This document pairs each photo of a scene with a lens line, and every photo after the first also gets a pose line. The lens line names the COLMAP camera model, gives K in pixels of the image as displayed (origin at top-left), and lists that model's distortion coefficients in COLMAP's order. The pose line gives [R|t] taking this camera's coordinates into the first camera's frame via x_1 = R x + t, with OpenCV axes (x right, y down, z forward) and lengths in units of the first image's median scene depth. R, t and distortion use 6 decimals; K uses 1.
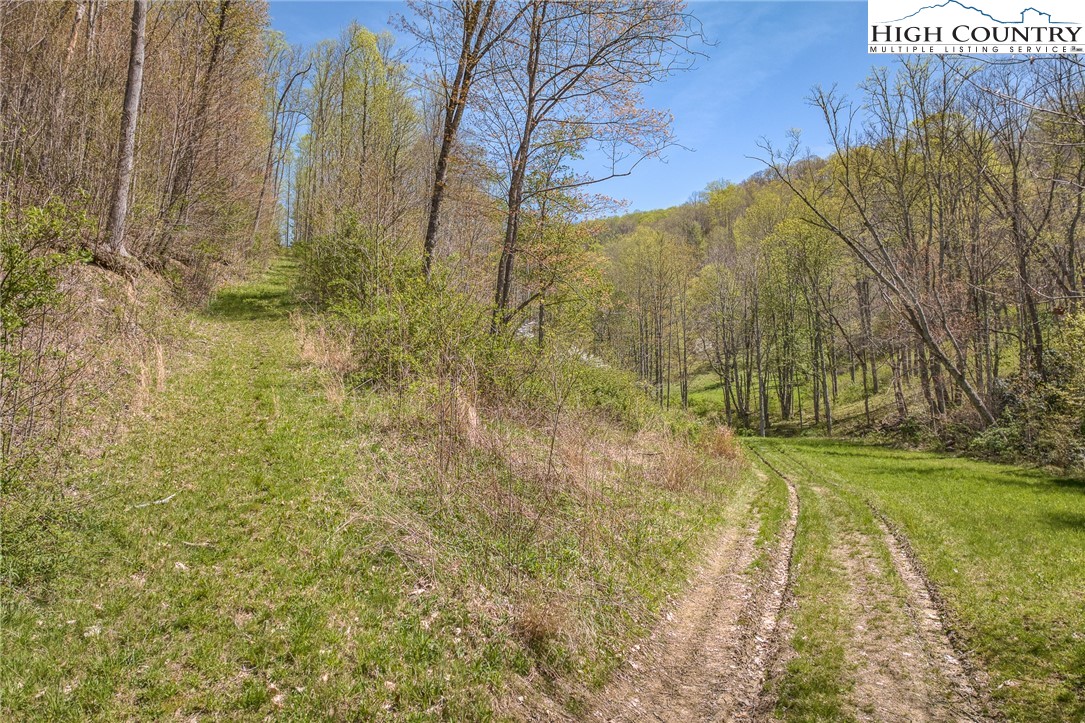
lens RADIAL K [[876.2, 0, 544.6], [0, 876.2, 330.9], [0, 0, 1]] dist [0.005283, -0.102939]
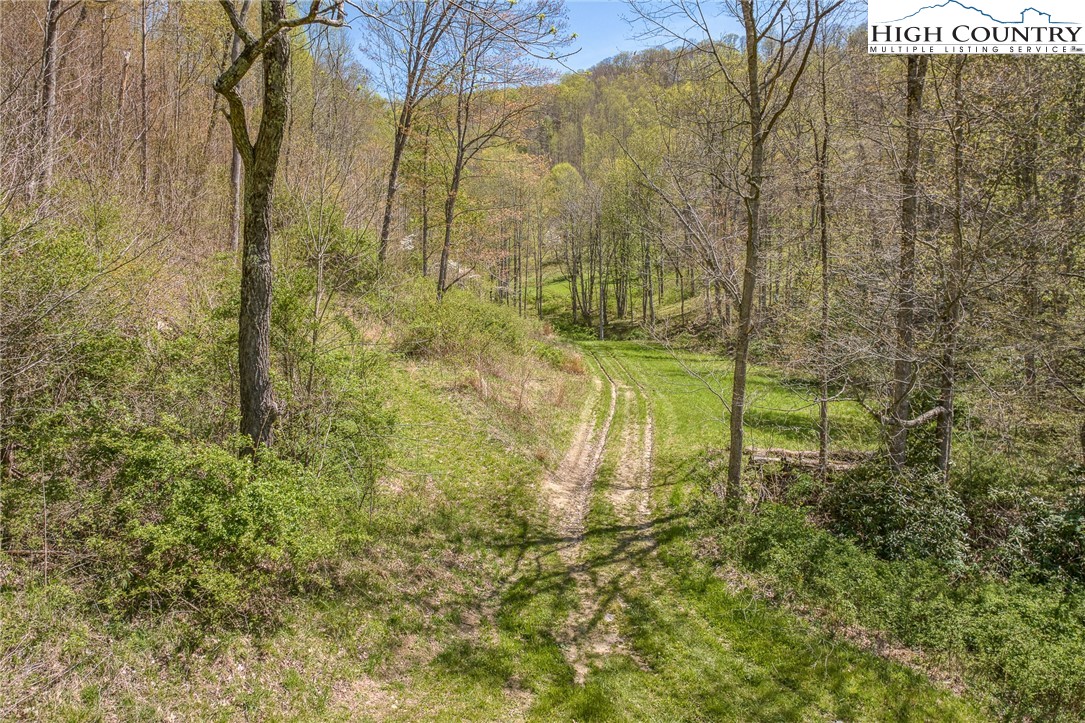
lens RADIAL K [[876.2, 0, 544.6], [0, 876.2, 330.9], [0, 0, 1]] dist [0.005283, -0.102939]
pose [[0.984587, -0.000009, 0.174898, -0.050287], [-0.024971, 0.989748, 0.140626, -0.057887], [-0.173106, -0.142826, 0.974492, -0.206560]]
